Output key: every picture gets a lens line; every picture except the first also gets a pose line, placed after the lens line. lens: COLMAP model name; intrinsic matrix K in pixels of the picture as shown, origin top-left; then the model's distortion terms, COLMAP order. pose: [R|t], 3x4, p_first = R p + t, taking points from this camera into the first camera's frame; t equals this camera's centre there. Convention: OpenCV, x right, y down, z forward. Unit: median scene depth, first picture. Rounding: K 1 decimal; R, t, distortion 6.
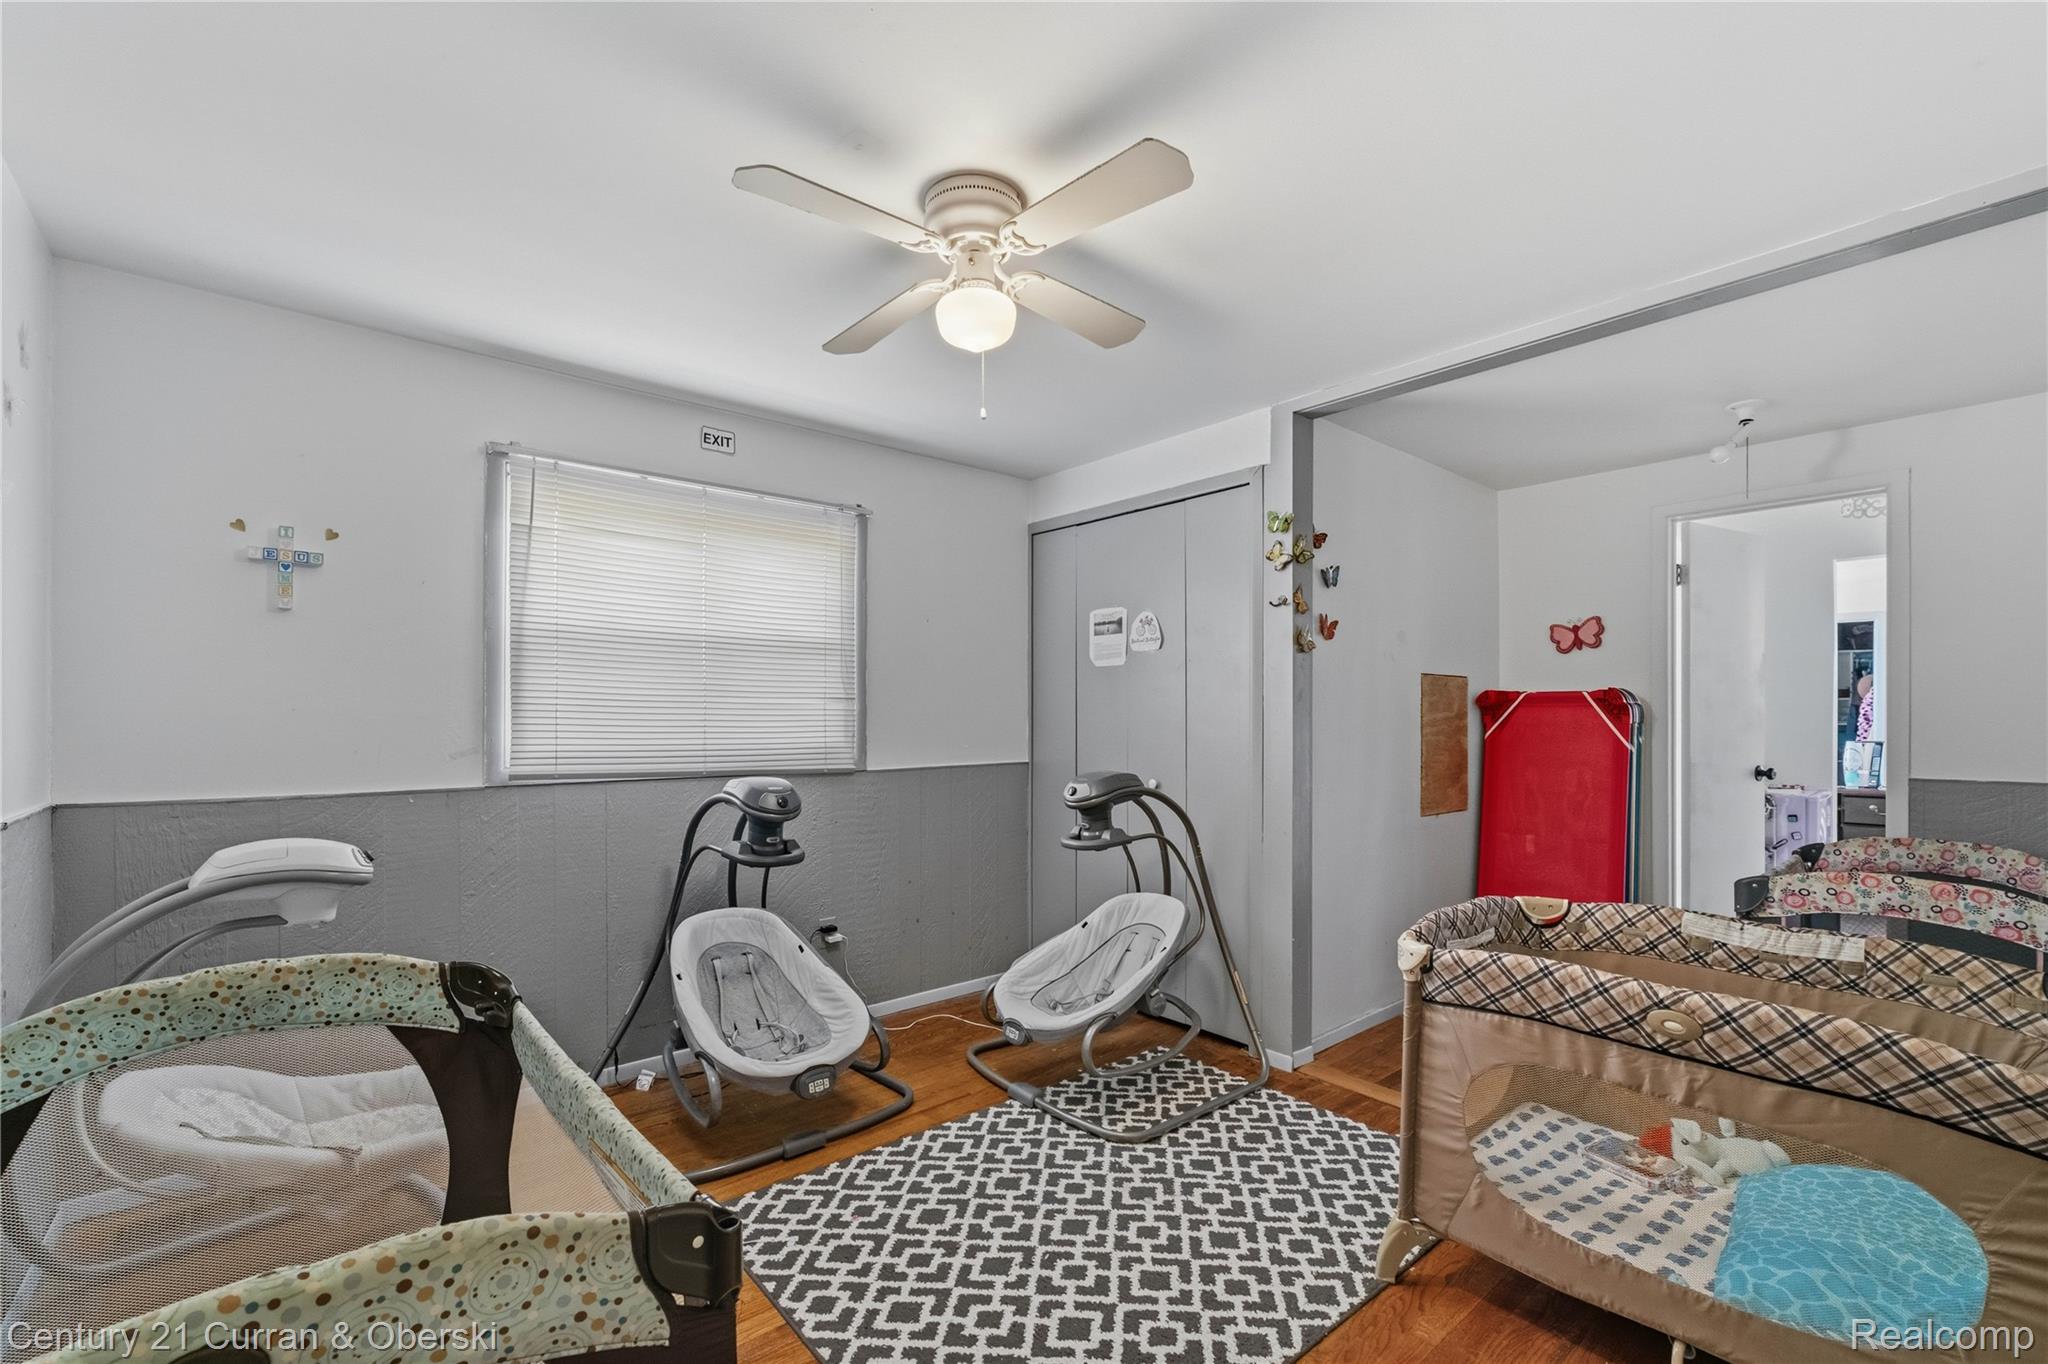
lens RADIAL K [[873.8, 0, 1036.5], [0, 873.8, 718.0], [0, 0, 1]] dist [0.001271, 0.001249]
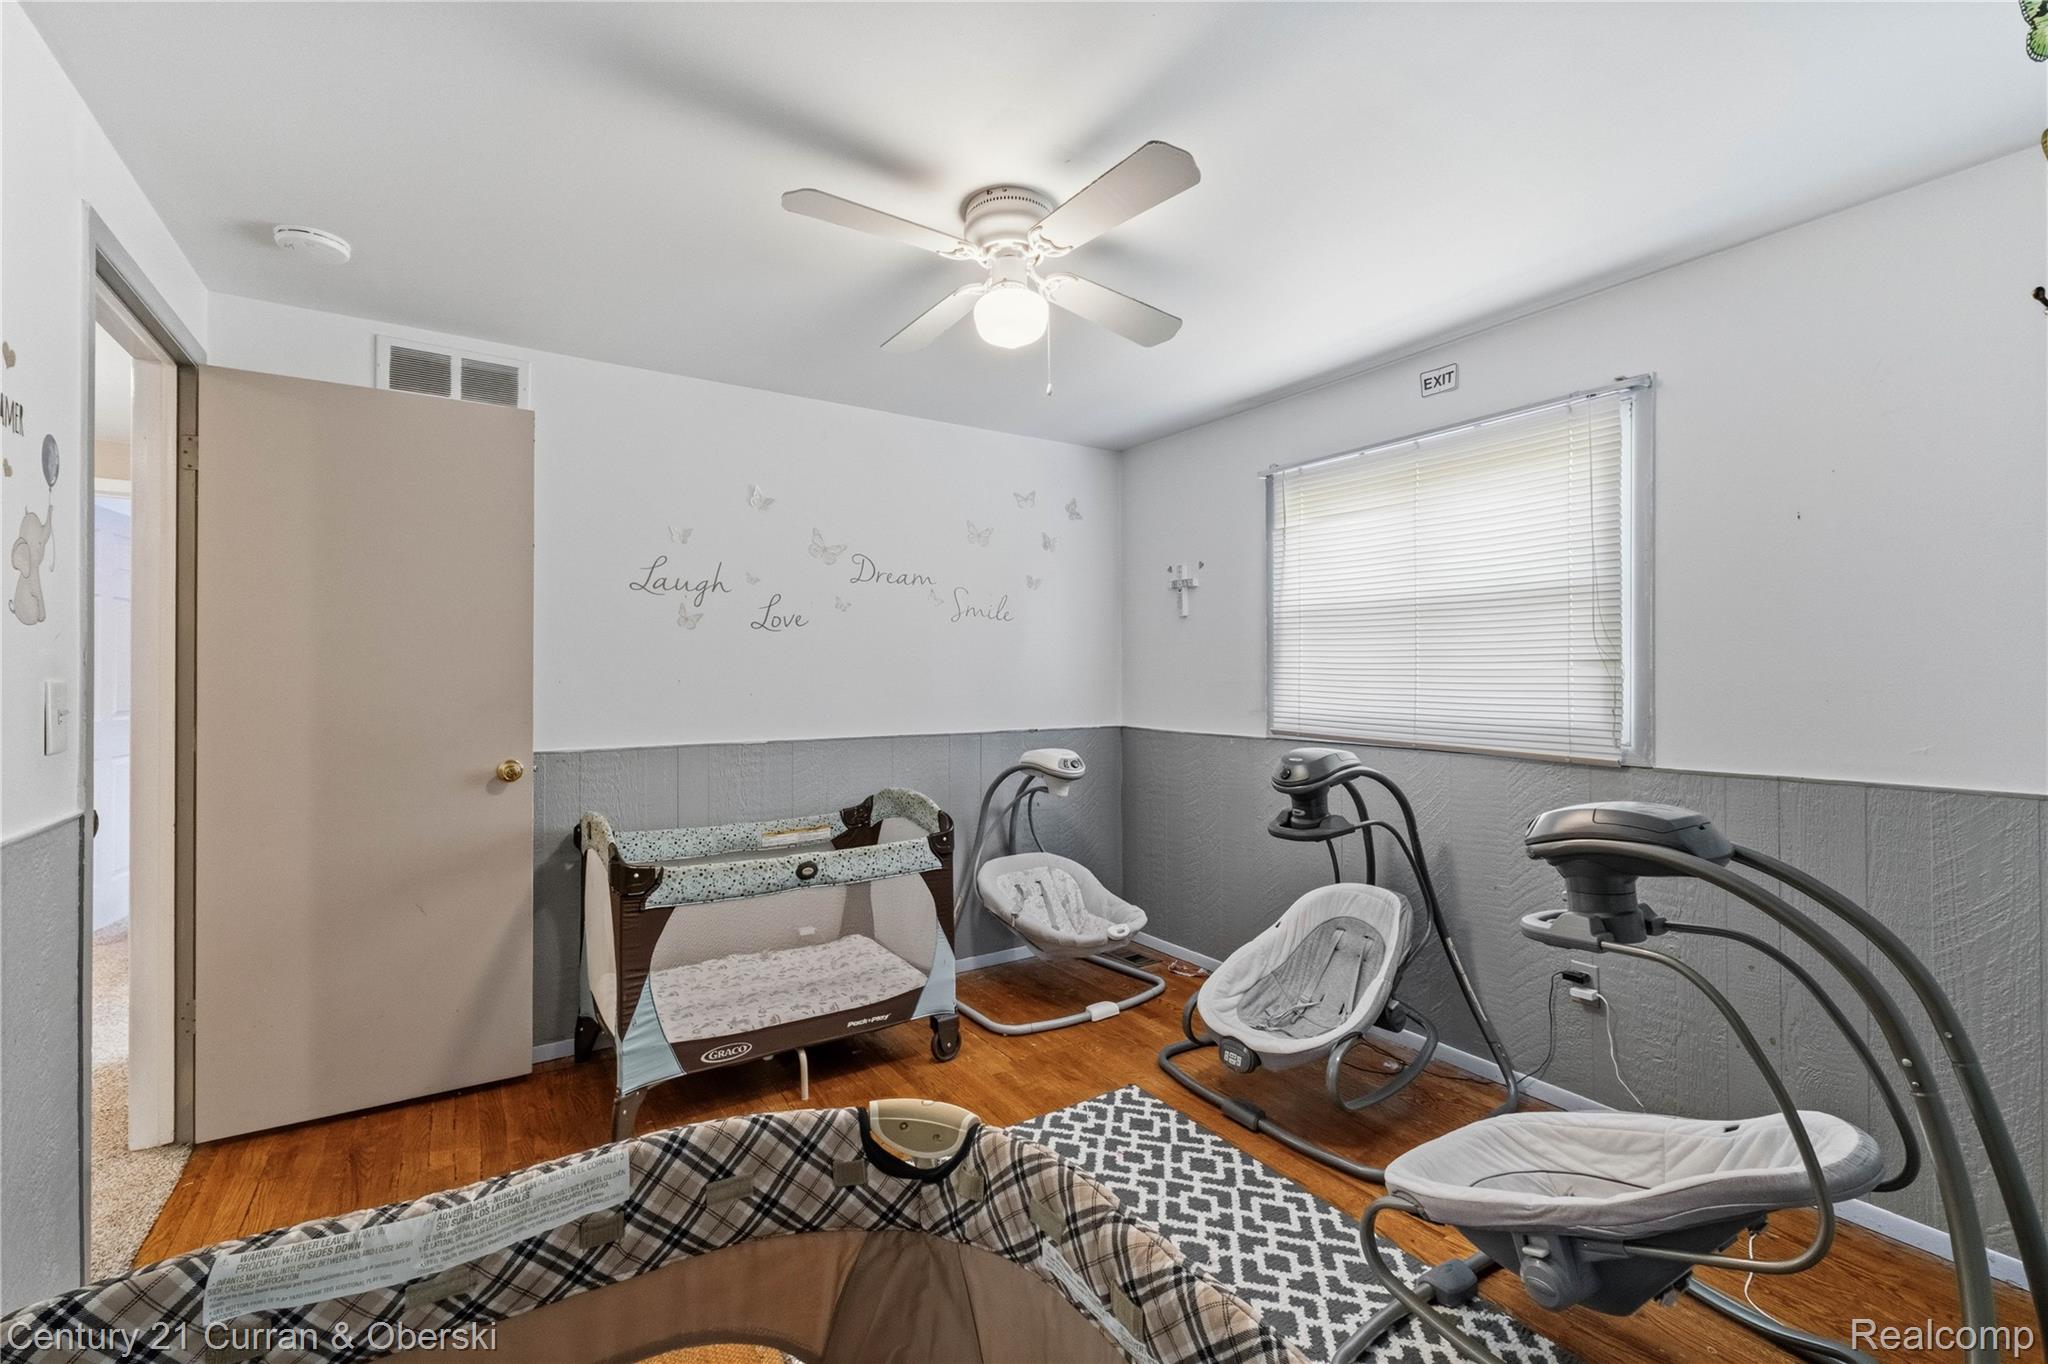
lens RADIAL K [[873.8, 0, 1024.1], [0, 873.8, 677.9], [0, 0, 1]] dist [0.001271, 0.001249]
pose [[-0.134435, -0.002636, -0.990919, 0.706360], [-0.005240, 0.999984, -0.001949, -0.005931], [0.990909, 0.004930, -0.134446, 0.829251]]
